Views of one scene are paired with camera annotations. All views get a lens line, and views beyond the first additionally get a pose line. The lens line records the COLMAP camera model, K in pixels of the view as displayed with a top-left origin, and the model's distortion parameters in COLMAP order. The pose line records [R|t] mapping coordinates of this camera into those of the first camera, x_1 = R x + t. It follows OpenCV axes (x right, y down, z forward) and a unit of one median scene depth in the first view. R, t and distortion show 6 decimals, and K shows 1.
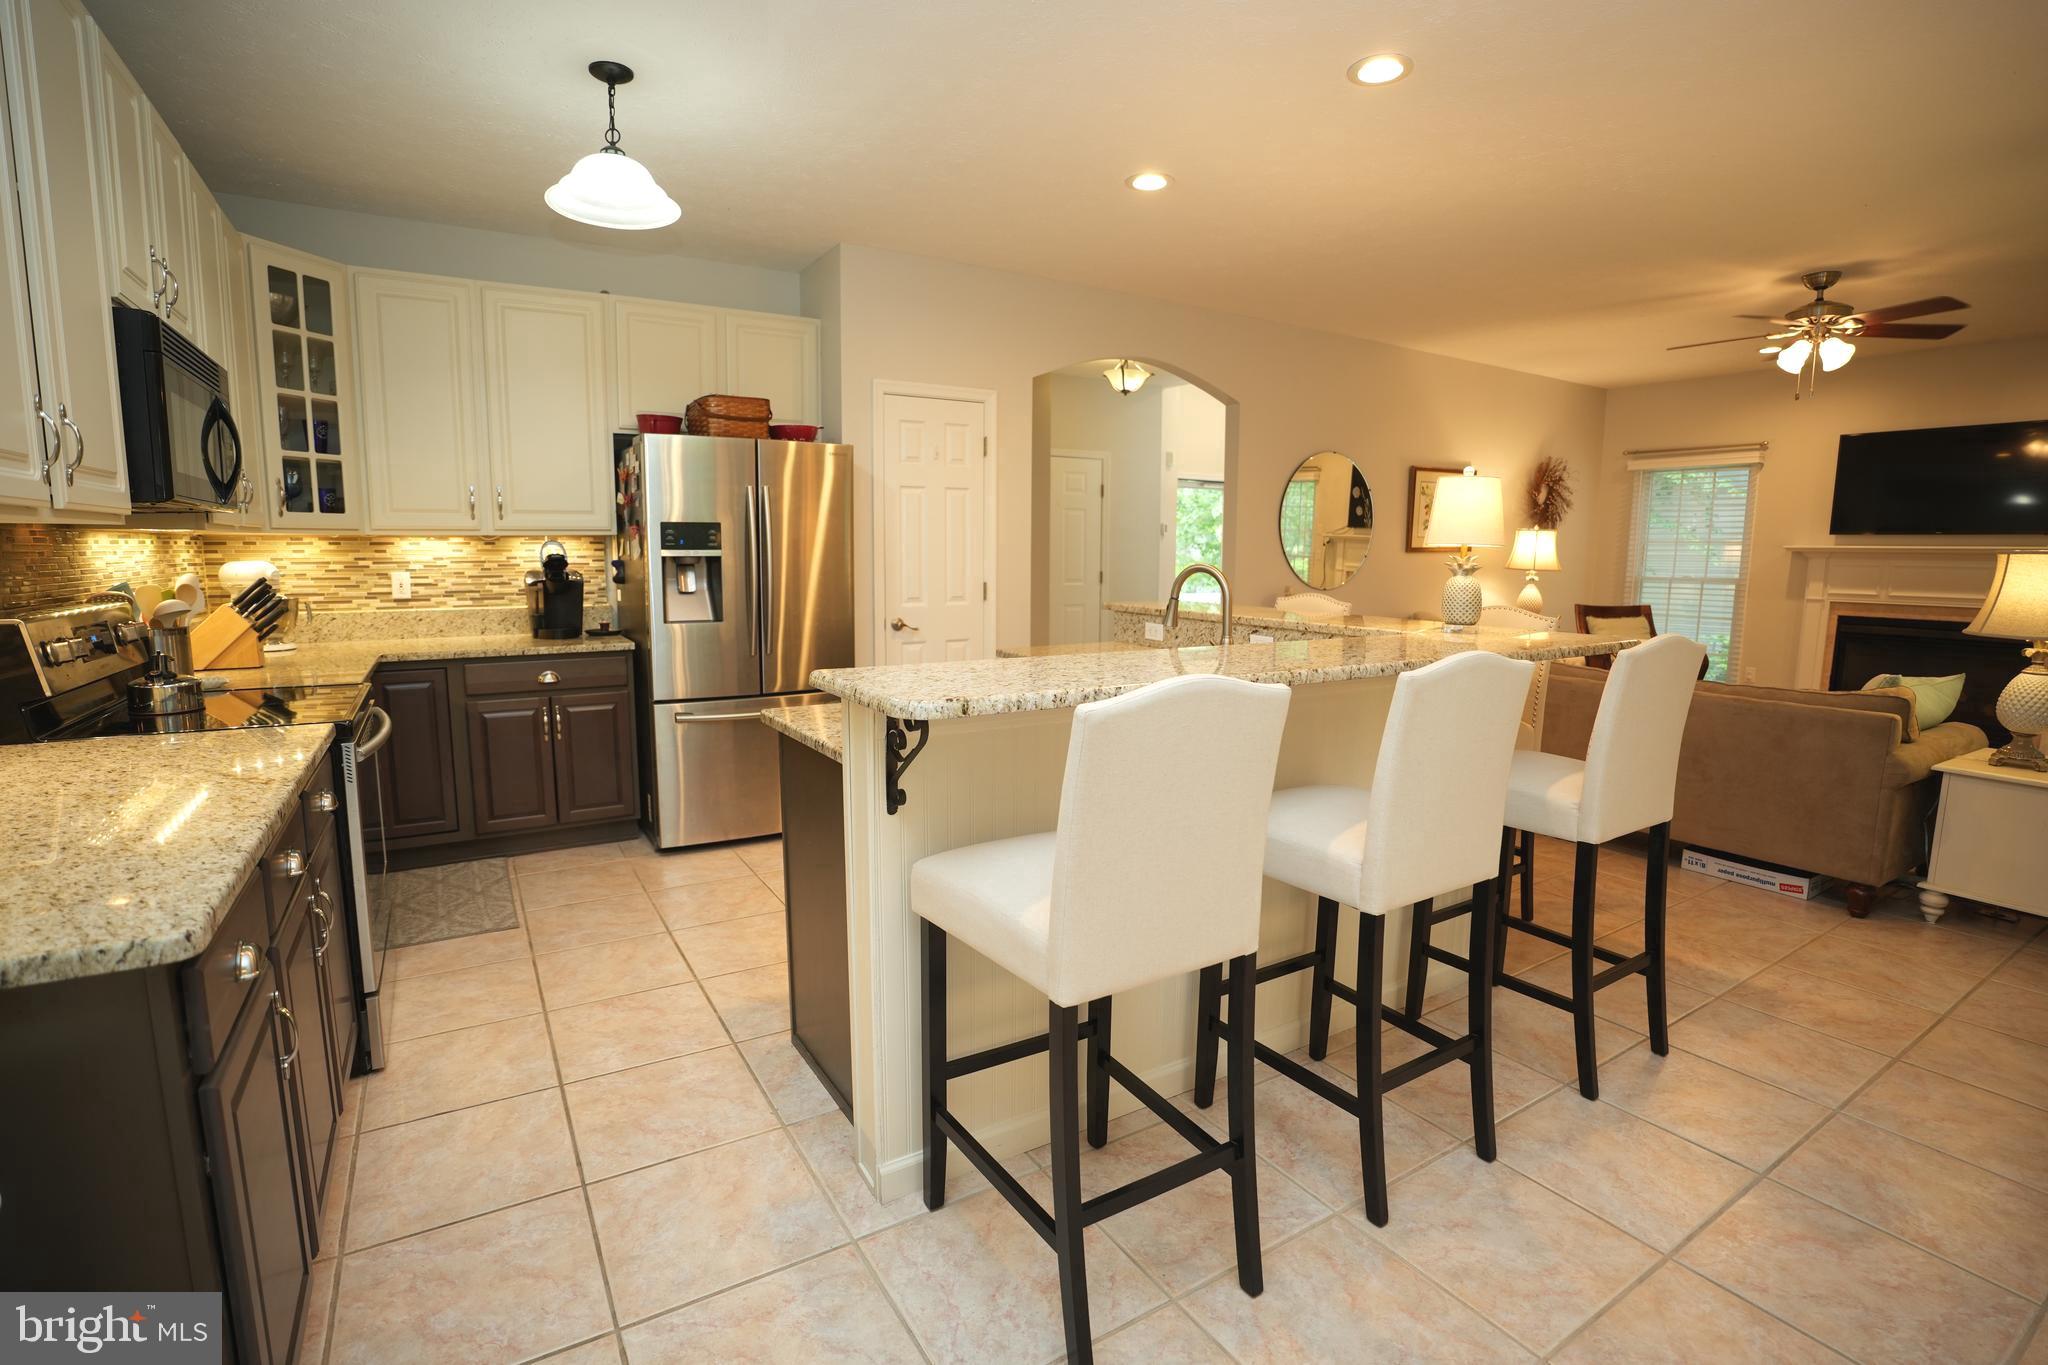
lens RADIAL K [[963.3, 0, 1019.0], [0, 963.3, 681.4], [0, 0, 1]] dist [-0.064458, 0.018875]
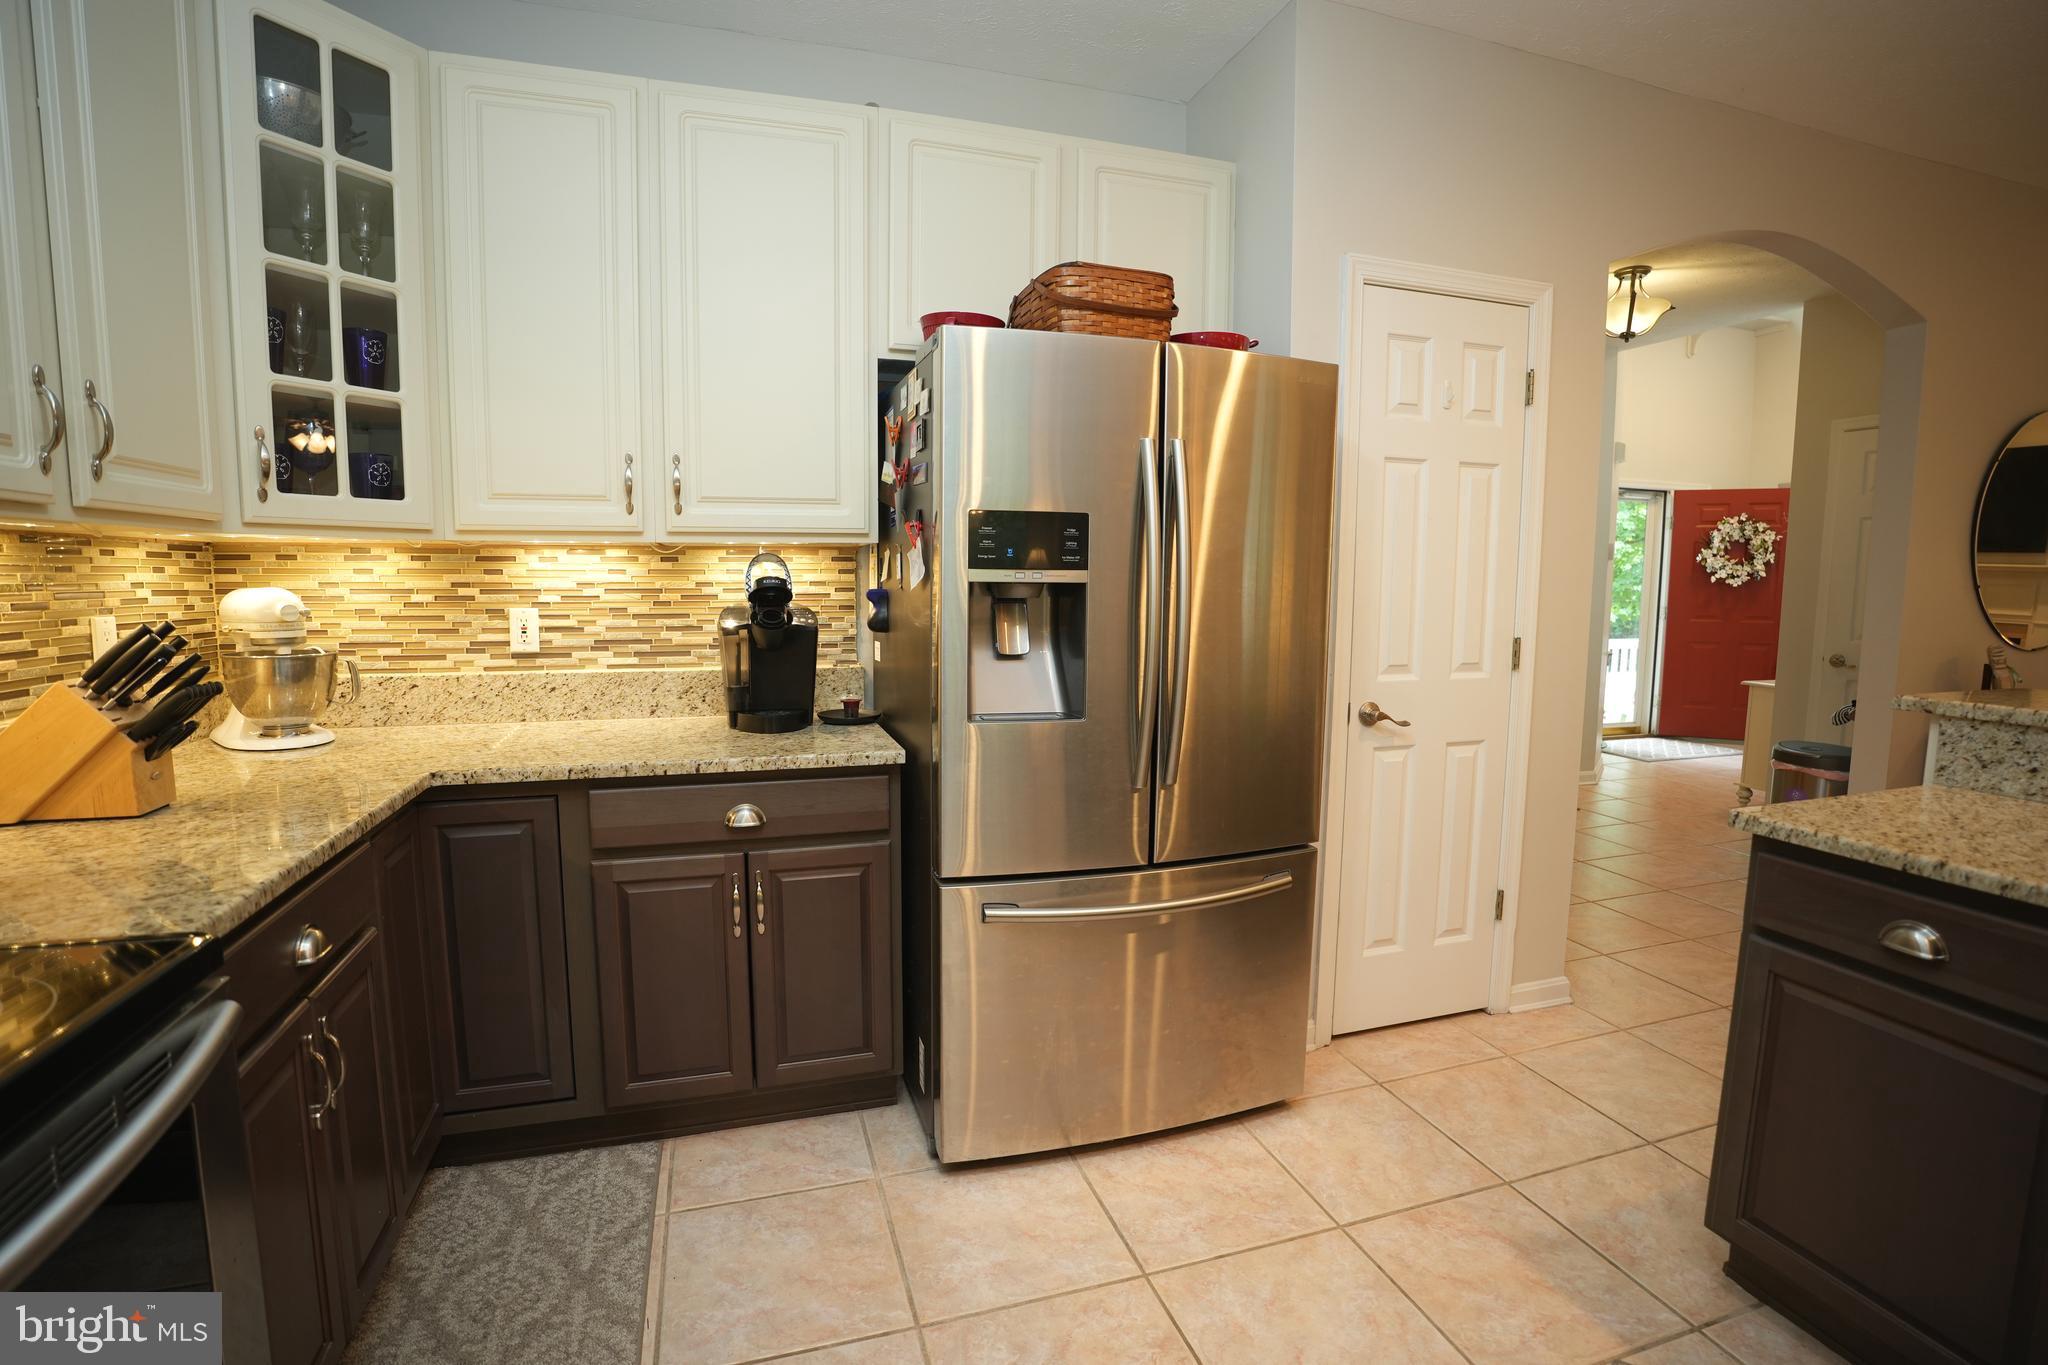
lens RADIAL K [[952.7, 0, 1024.0], [0, 952.7, 682.5], [0, 0, 1]] dist [-0.073309, 0.025785]
pose [[0.973128, 0.026200, -0.228769, -0.222946], [-0.032976, 0.999122, -0.025844, -0.065488], [0.227891, 0.032693, 0.973138, 0.511263]]
